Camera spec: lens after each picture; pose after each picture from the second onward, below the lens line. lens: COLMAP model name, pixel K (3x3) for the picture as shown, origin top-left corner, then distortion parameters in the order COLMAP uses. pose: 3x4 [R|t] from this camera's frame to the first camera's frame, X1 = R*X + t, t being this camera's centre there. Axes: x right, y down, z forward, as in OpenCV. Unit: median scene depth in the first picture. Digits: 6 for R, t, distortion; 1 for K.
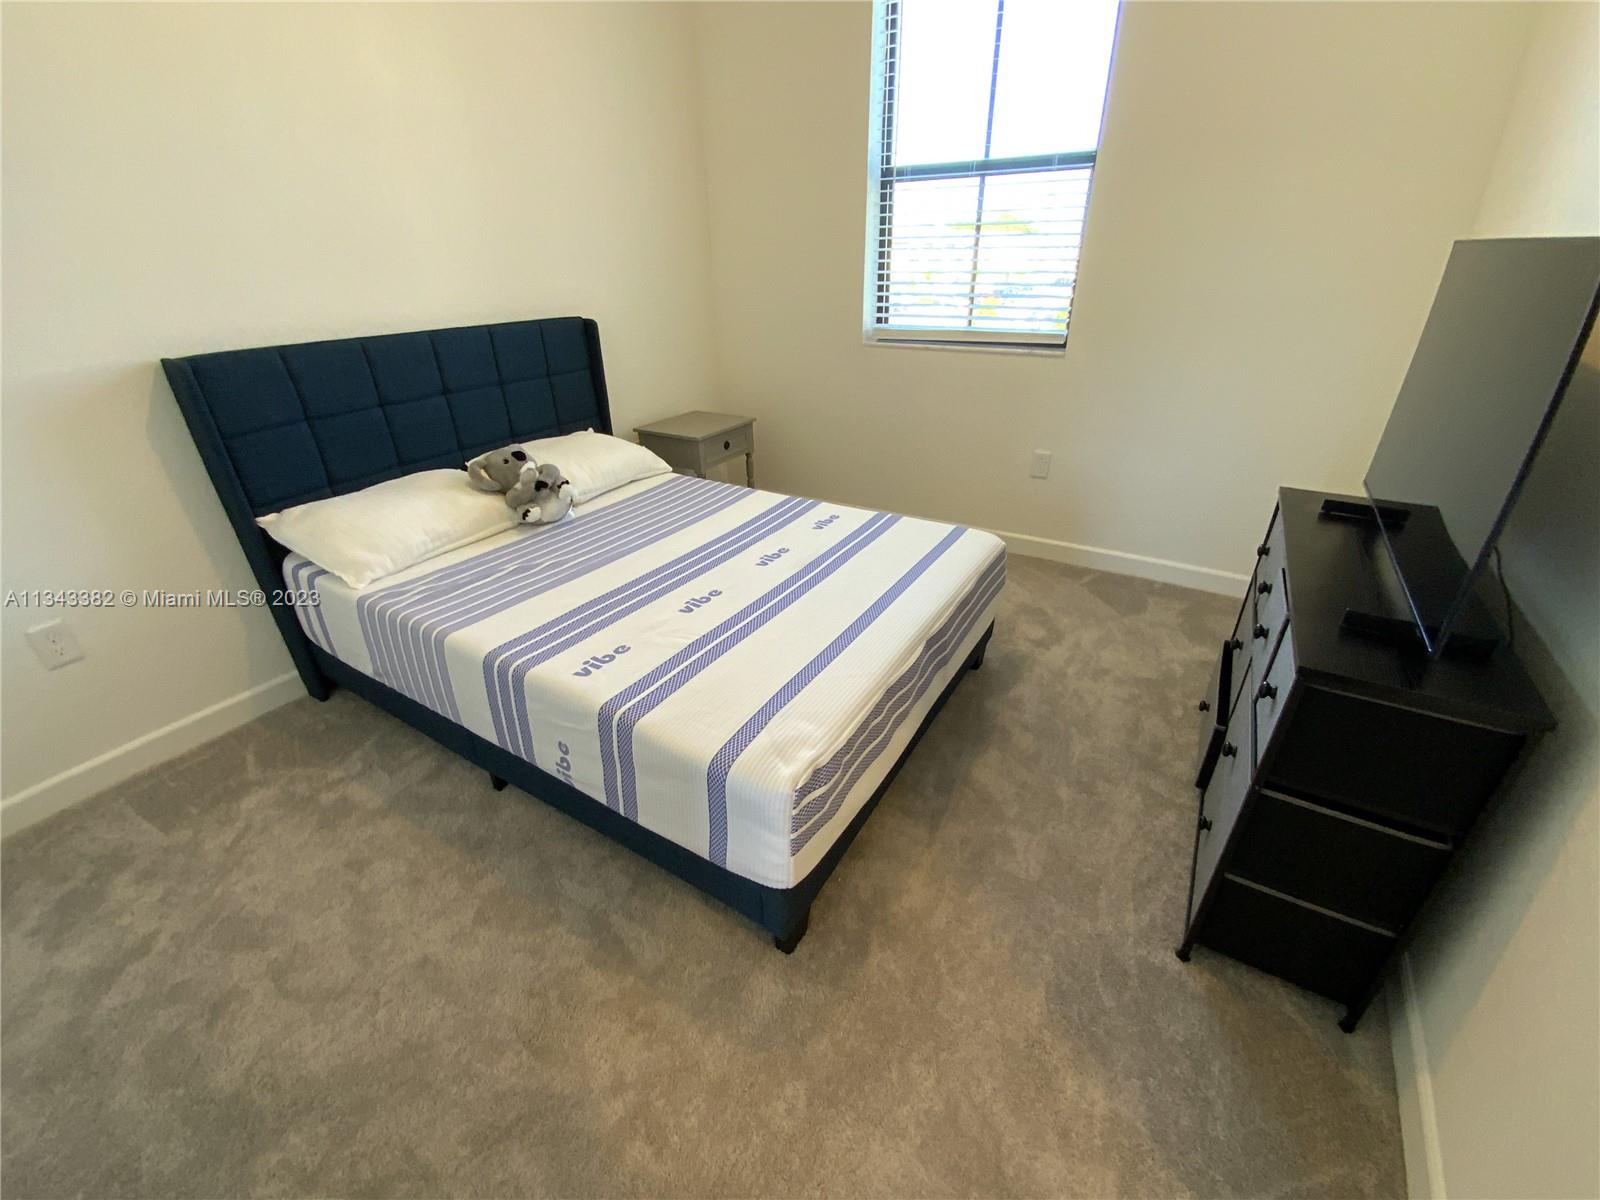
lens RADIAL K [[645.9, 0, 799.1], [0, 645.9, 602.3], [0, 0, 1]] dist [0.029374, -0.021809]
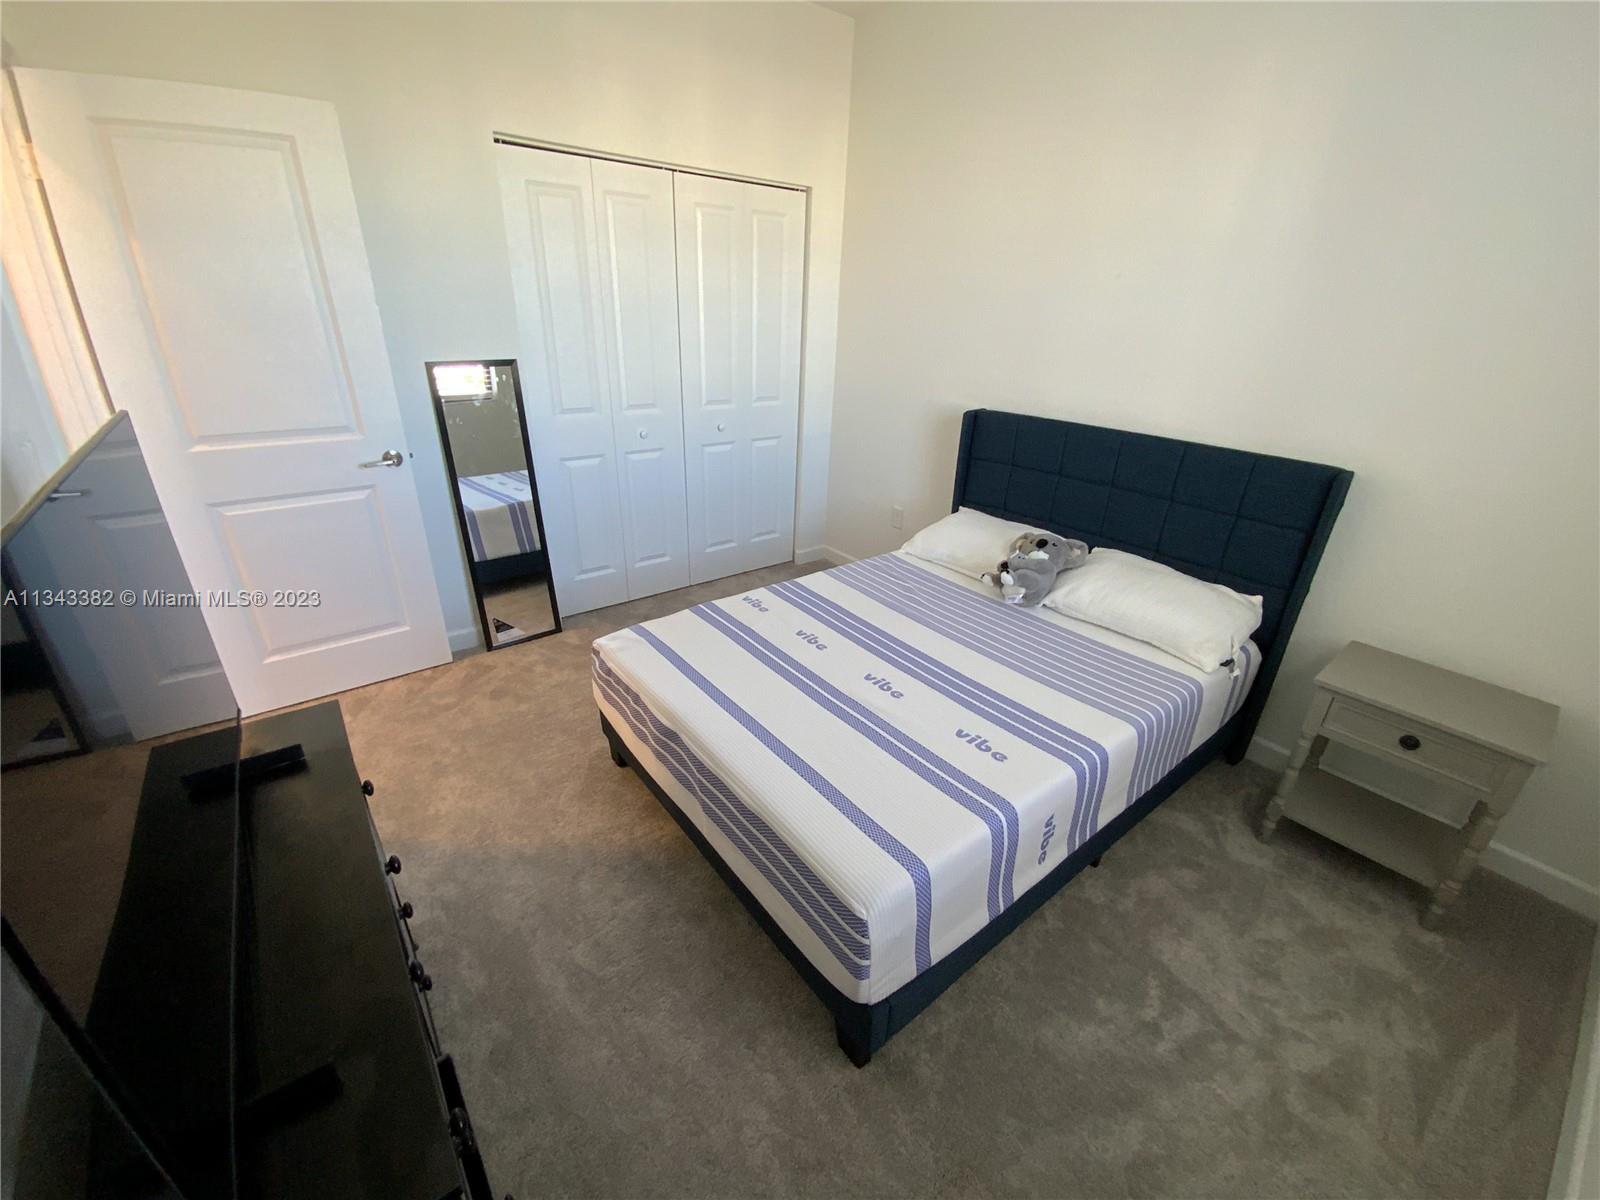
lens RADIAL K [[645.9, 0, 799.1], [0, 645.9, 602.3], [0, 0, 1]] dist [0.029374, -0.021809]
pose [[-0.352055, 0.383881, -0.853635, 0.728306], [-0.464837, 0.719892, 0.515444, -0.561900], [0.812394, 0.578265, -0.074999, 0.863777]]
